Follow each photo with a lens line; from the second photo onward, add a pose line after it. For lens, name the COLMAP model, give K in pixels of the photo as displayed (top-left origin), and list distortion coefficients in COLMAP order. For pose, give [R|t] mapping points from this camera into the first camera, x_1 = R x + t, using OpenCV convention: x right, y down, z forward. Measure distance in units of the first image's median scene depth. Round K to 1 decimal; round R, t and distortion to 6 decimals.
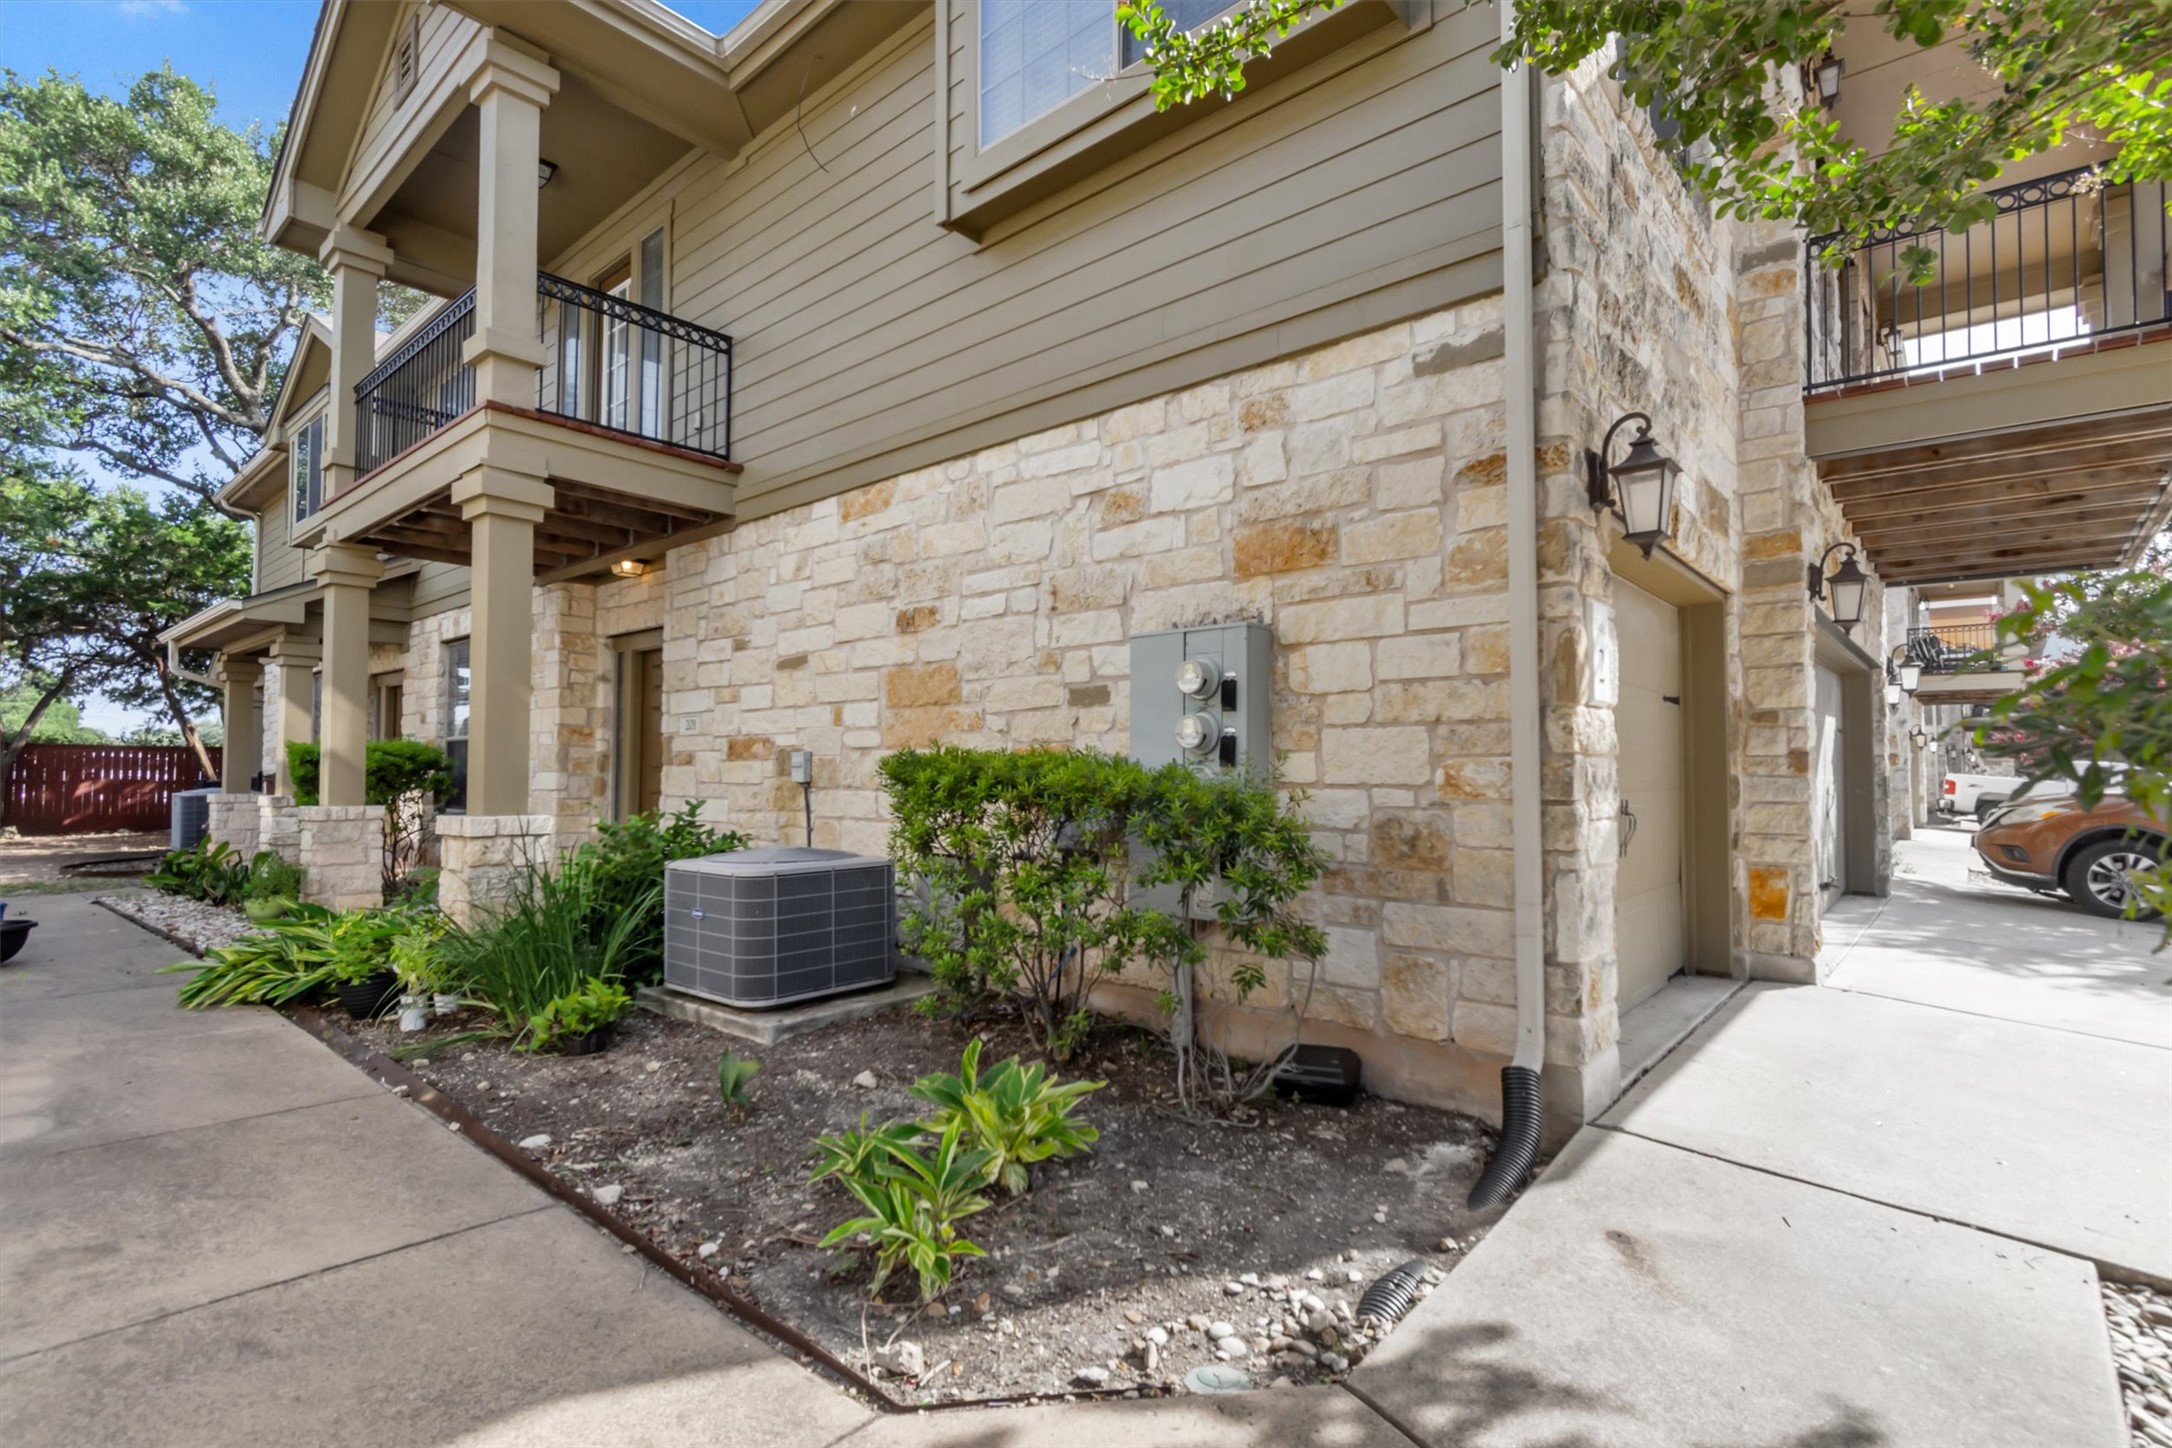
lens RADIAL K [[998.7, 0, 1086.9], [0, 998.7, 748.1], [0, 0, 1]] dist [-0.000872, -0.000205]
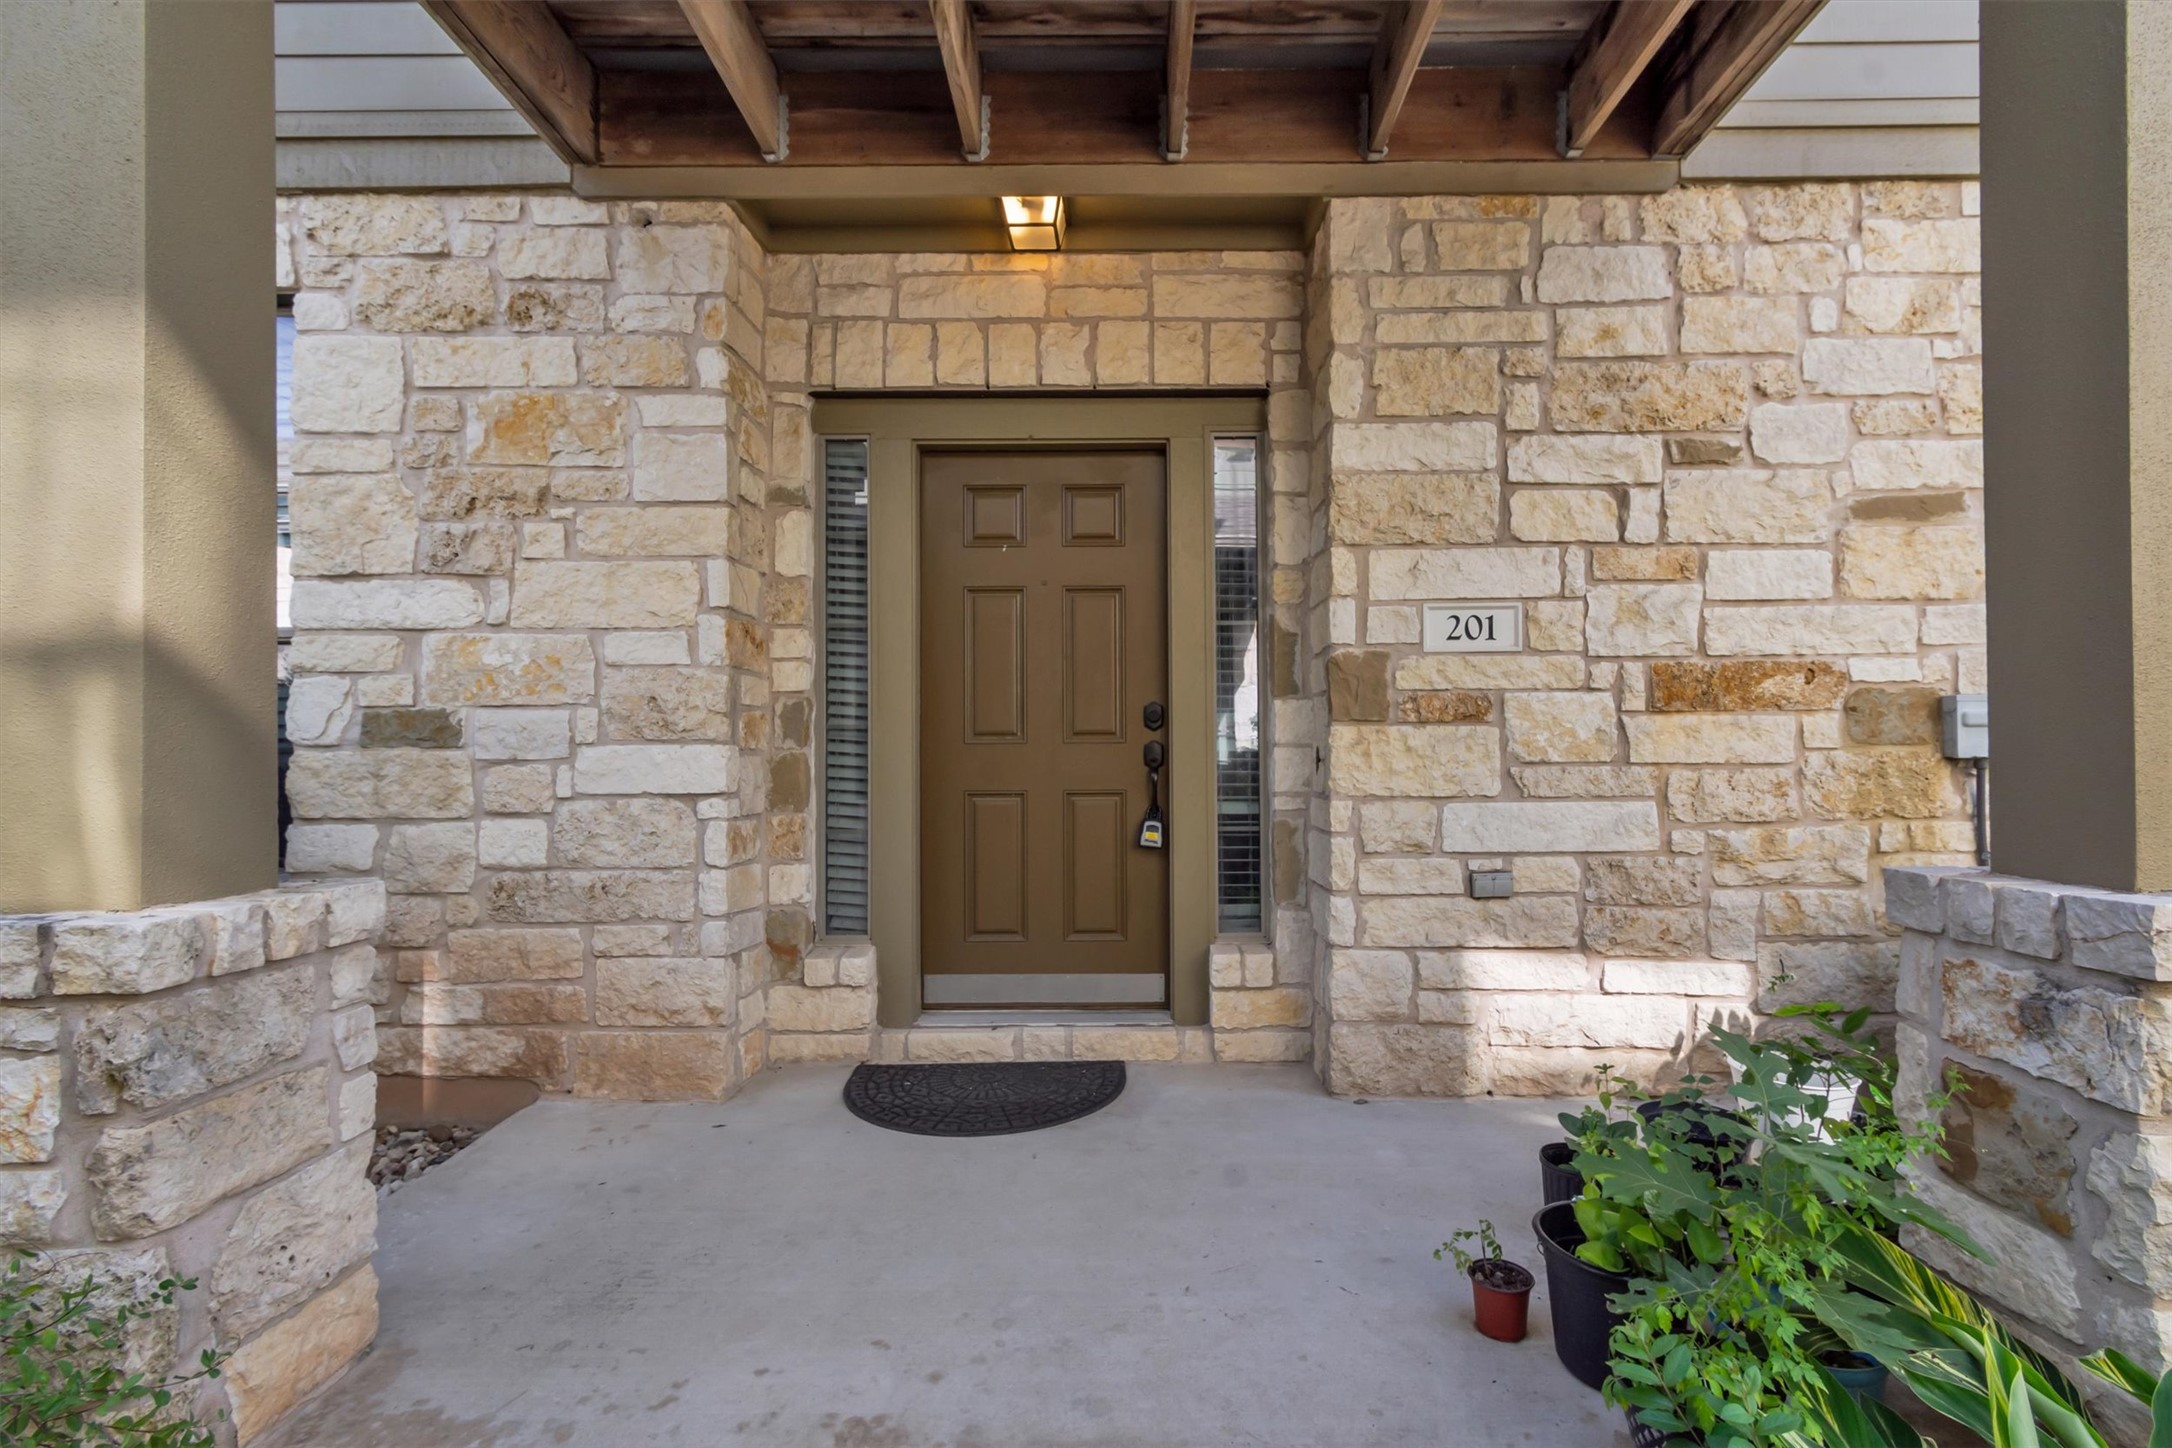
lens RADIAL K [[998.7, 0, 1086.9], [0, 998.7, 748.1], [0, 0, 1]] dist [-0.000872, -0.000205]
pose [[0.765220, -0.000759, 0.643769, -0.840101], [-0.009799, 0.999870, 0.012827, 0.025131], [-0.643695, -0.016124, 0.765112, 0.829164]]
